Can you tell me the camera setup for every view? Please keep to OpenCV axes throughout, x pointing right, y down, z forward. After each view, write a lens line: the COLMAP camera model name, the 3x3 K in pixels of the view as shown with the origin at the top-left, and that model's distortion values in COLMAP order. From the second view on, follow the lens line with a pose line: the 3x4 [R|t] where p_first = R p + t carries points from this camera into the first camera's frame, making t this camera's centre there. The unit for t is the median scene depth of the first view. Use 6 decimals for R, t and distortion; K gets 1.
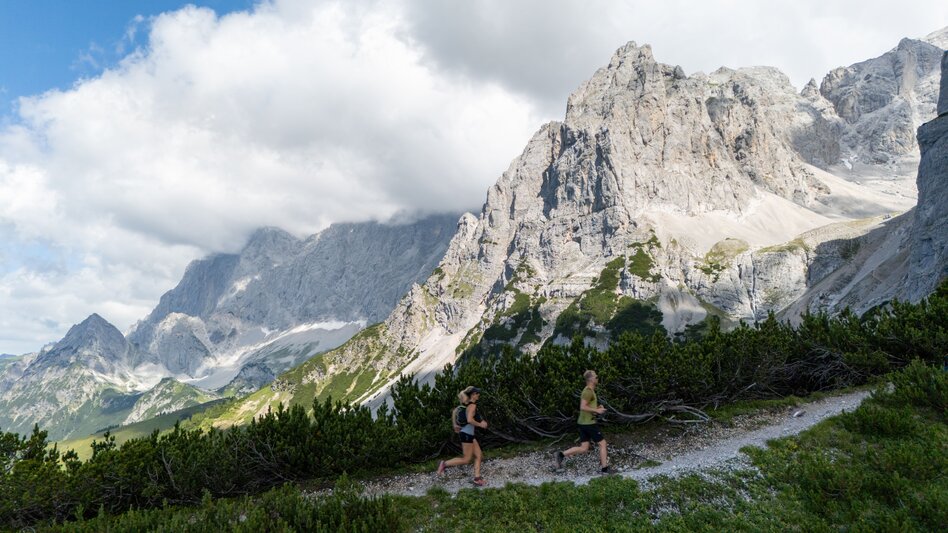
lens RADIAL K [[718.6, 0, 474.0], [0, 718.6, 266.5], [0, 0, 1]] dist [0.237070, -0.542112]
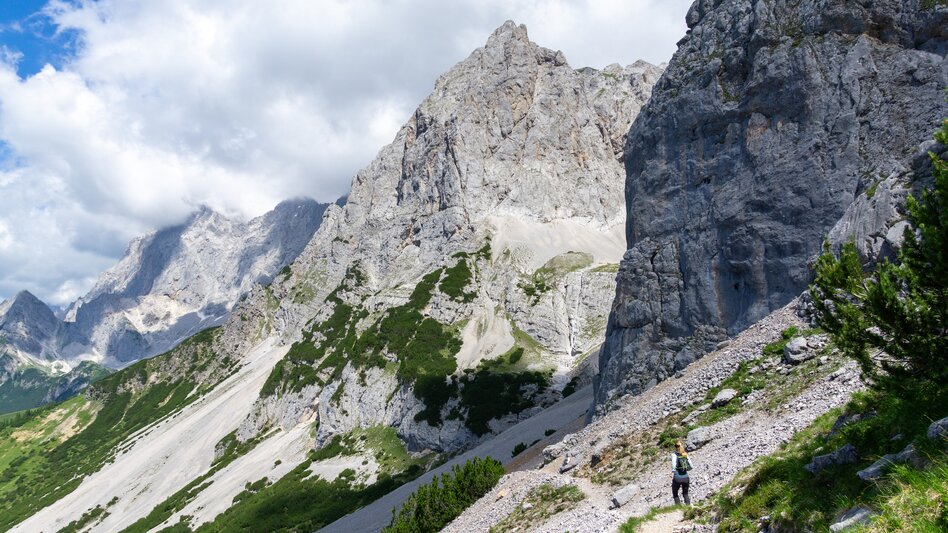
lens RADIAL K [[723.0, 0, 474.0], [0, 723.0, 266.5], [0, 0, 1]] dist [-0.004216, -0.002708]
pose [[0.998915, 0.042171, 0.019755, 0.193826], [-0.042500, 0.998960, 0.016529, -0.026890], [-0.019038, -0.017351, 0.999668, 0.145496]]
